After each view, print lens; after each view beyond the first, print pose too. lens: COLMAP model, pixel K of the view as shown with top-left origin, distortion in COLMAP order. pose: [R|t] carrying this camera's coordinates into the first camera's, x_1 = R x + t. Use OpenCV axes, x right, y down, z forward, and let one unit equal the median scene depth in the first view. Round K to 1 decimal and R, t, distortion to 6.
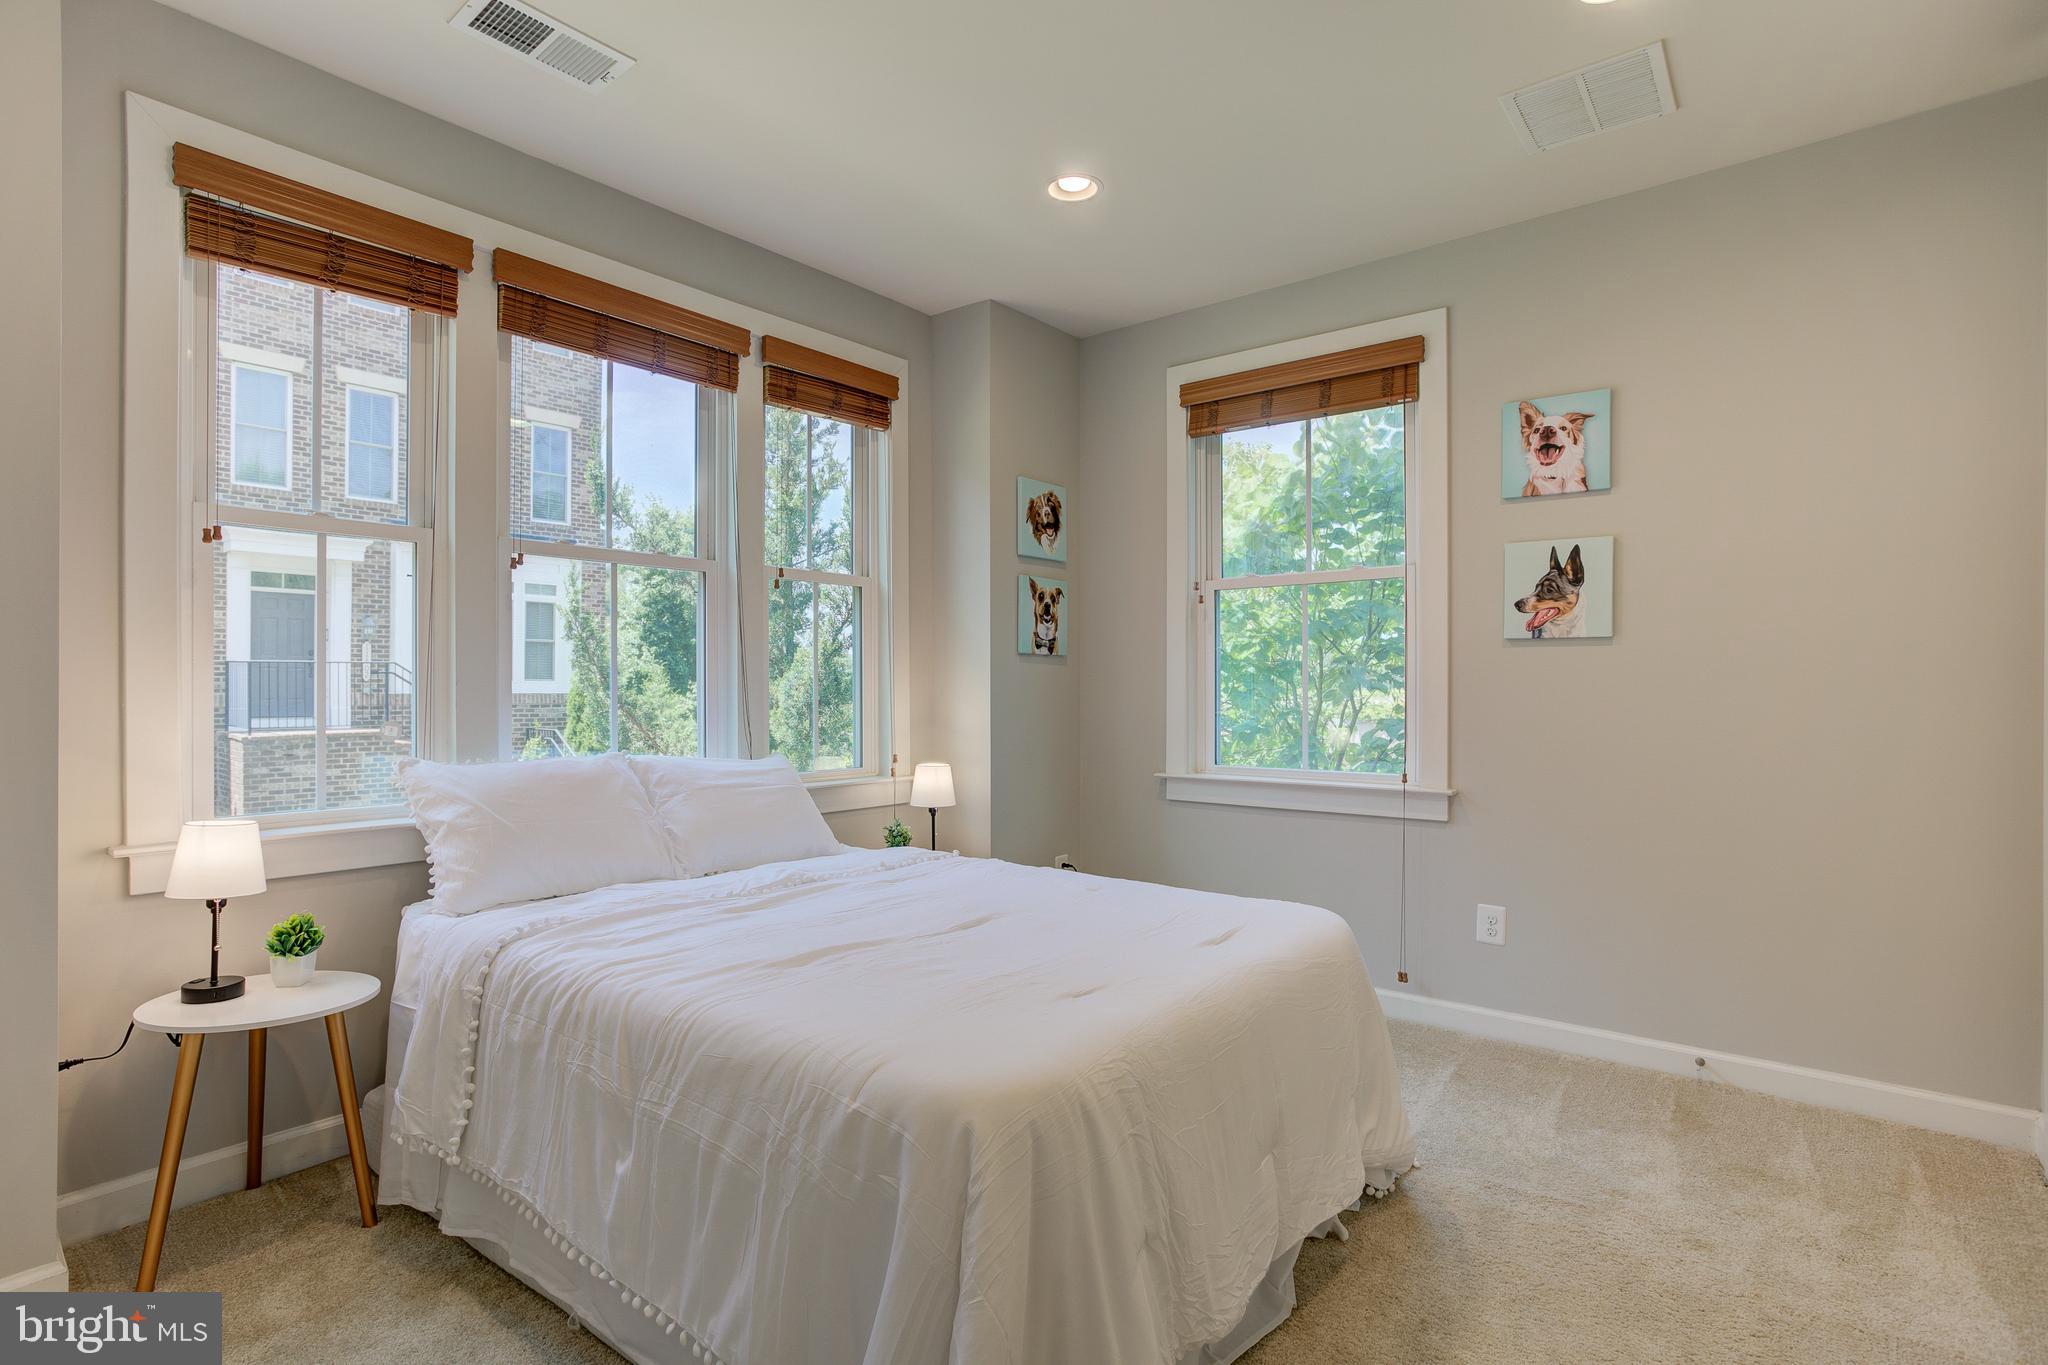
lens RADIAL K [[1022.9, 0, 1026.6], [0, 1022.9, 691.3], [0, 0, 1]] dist [-0.031151, 0.036672]
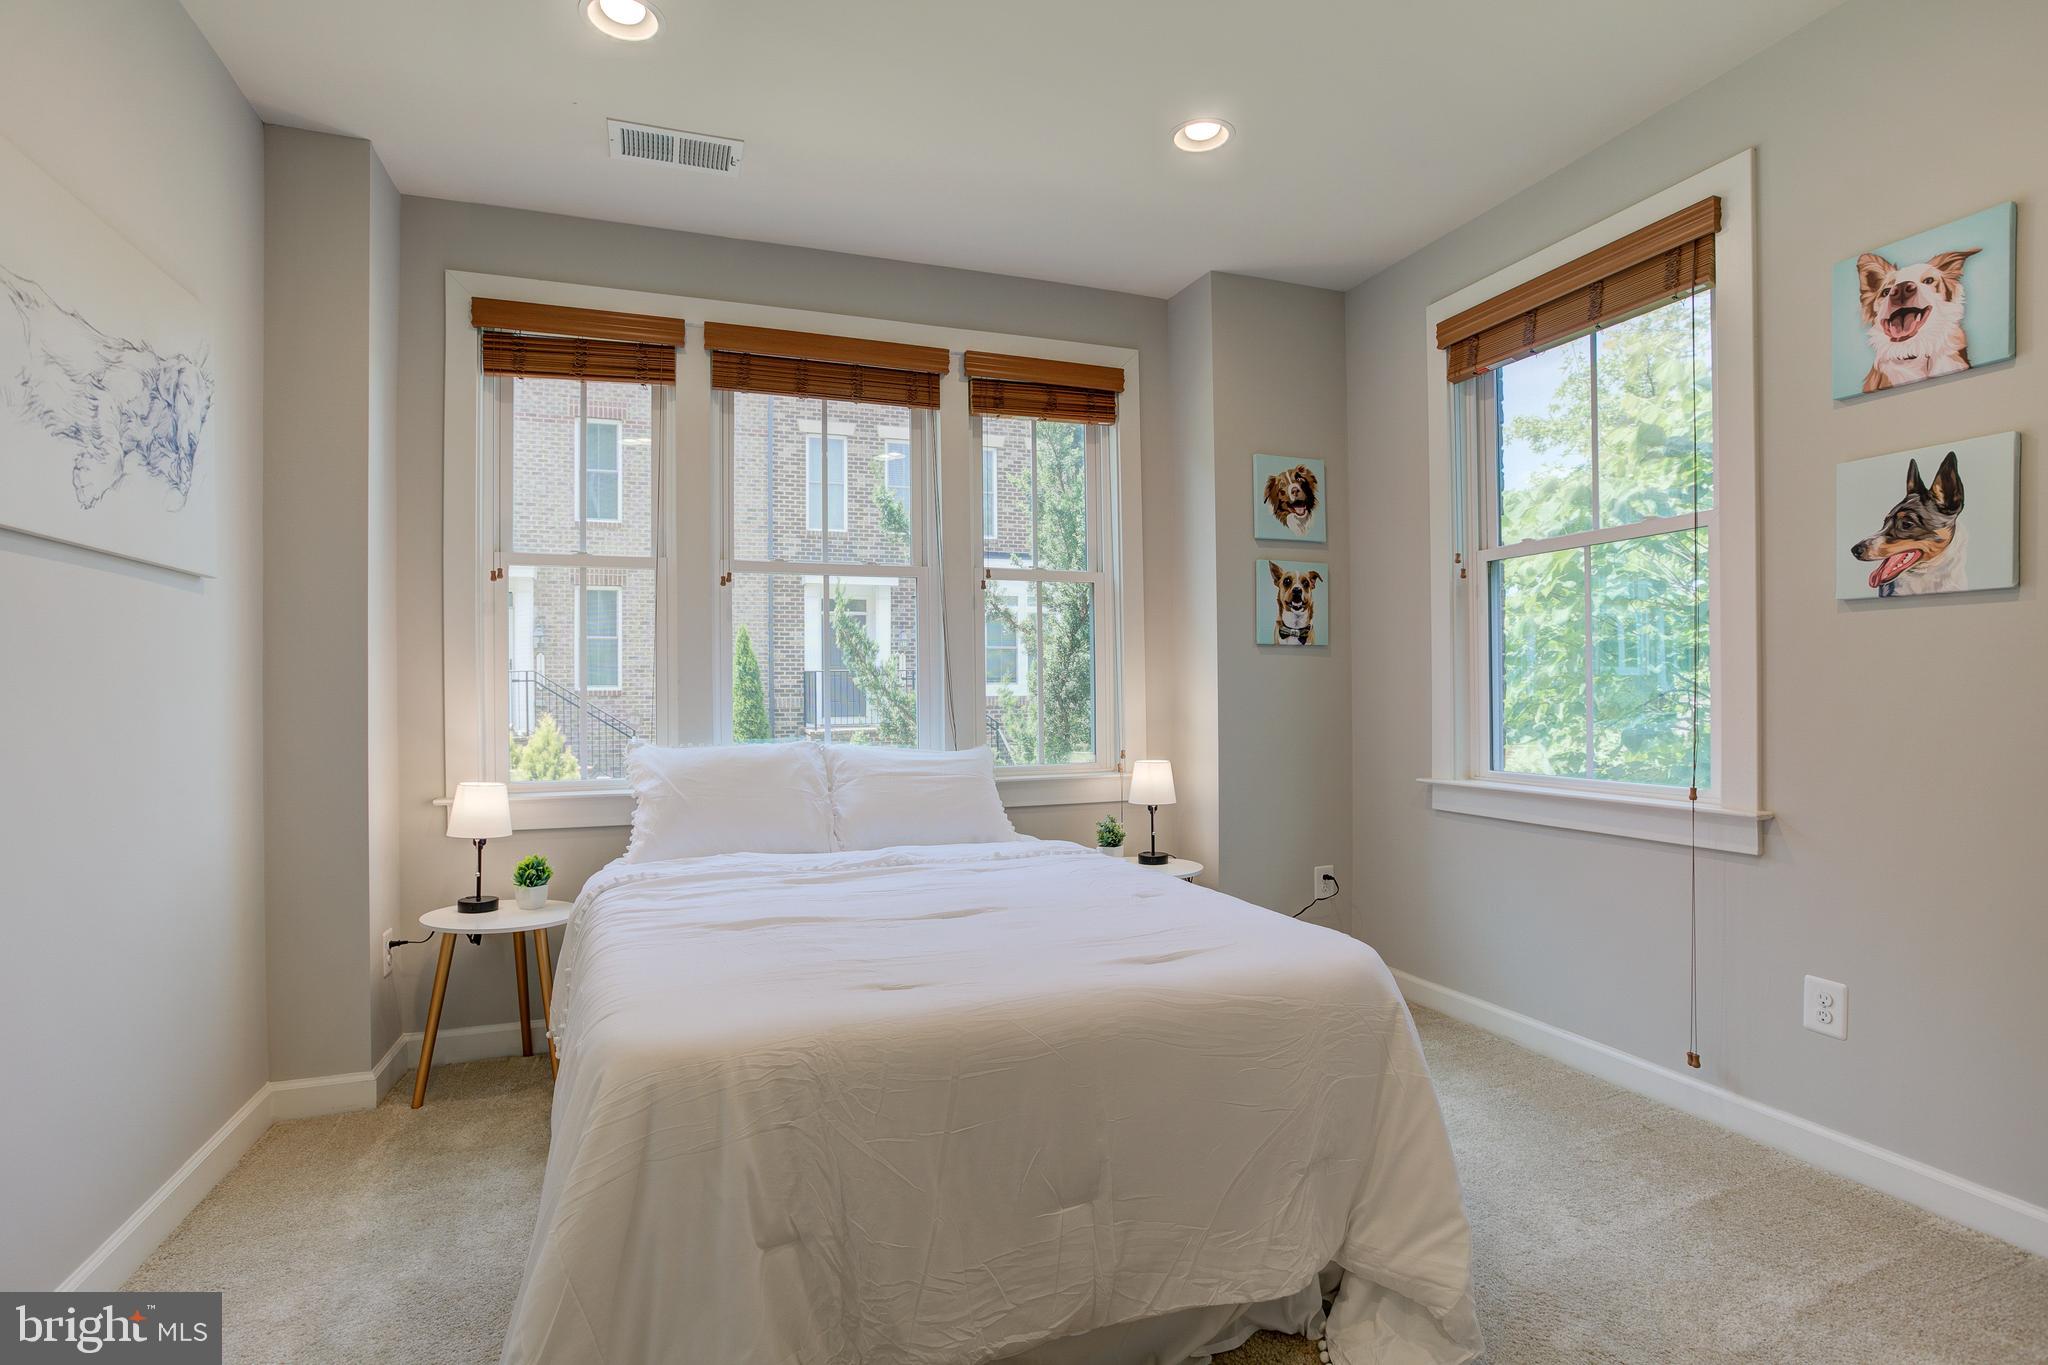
lens RADIAL K [[1022.9, 0, 1026.6], [0, 1022.9, 691.3], [0, 0, 1]] dist [-0.031151, 0.036672]
pose [[0.866340, -0.008979, -0.499375, 0.337176], [0.007503, 0.999960, -0.004963, 0.010545], [0.499399, 0.000553, 0.866372, 0.113983]]
